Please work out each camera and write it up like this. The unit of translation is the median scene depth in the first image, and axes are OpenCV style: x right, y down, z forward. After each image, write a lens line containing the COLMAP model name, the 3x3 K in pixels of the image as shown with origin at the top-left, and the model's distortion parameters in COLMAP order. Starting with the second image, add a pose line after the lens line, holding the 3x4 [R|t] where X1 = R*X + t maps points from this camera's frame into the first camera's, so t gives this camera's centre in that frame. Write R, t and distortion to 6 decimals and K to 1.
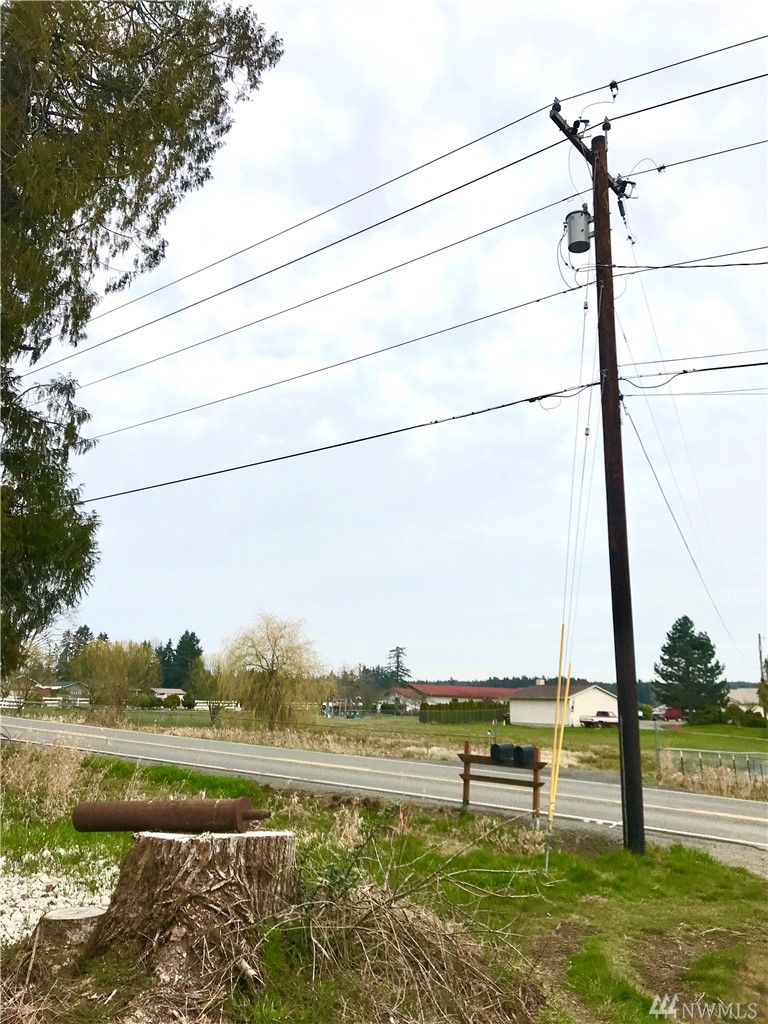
lens RADIAL K [[847.0, 0, 385.8], [0, 847.0, 509.6], [0, 0, 1]] dist [-0.016359, -0.004836]
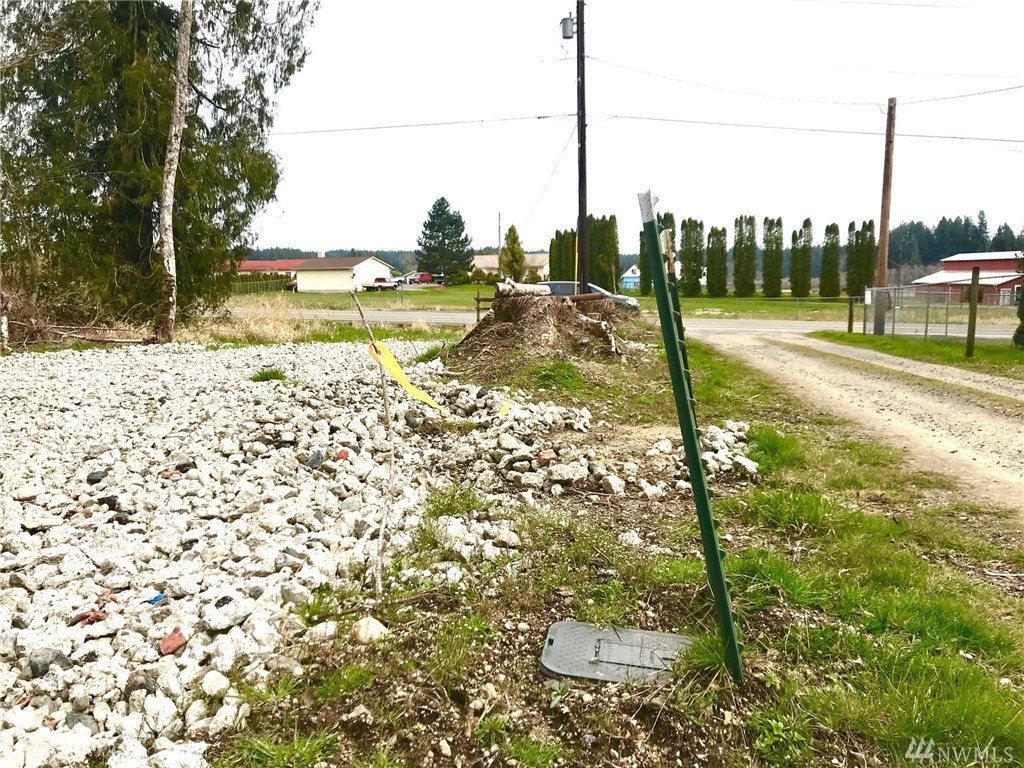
lens RADIAL K [[847.0, 0, 510.5], [0, 847.0, 384.3], [0, 0, 1]] dist [-0.016359, -0.004836]
pose [[0.887004, -0.093610, 0.452173, -0.132056], [-0.070191, 0.940523, 0.332399, -0.031122], [-0.456395, -0.326578, 0.827678, -0.126555]]
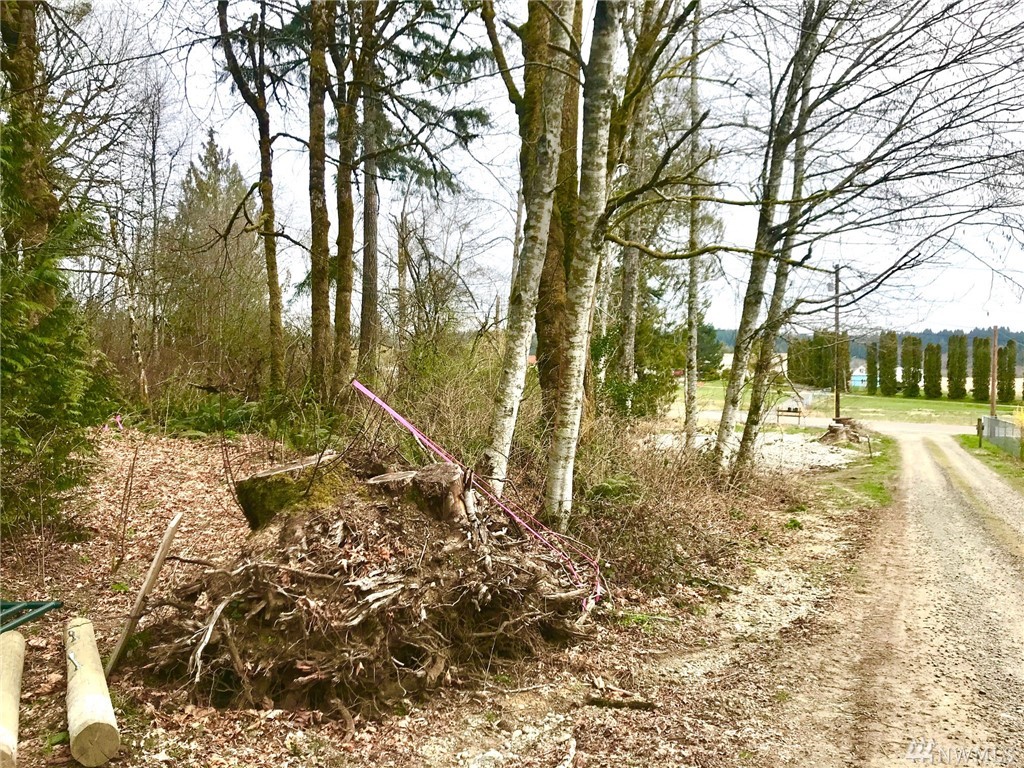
lens RADIAL K [[847.0, 0, 511.8], [0, 847.0, 383.6], [0, 0, 1]] dist [-0.016359, -0.004836]
pose [[0.973146, -0.034356, 0.227608, -0.323546], [-0.025202, 0.966953, 0.253706, -0.124839], [-0.228803, -0.252629, 0.940121, -0.376108]]
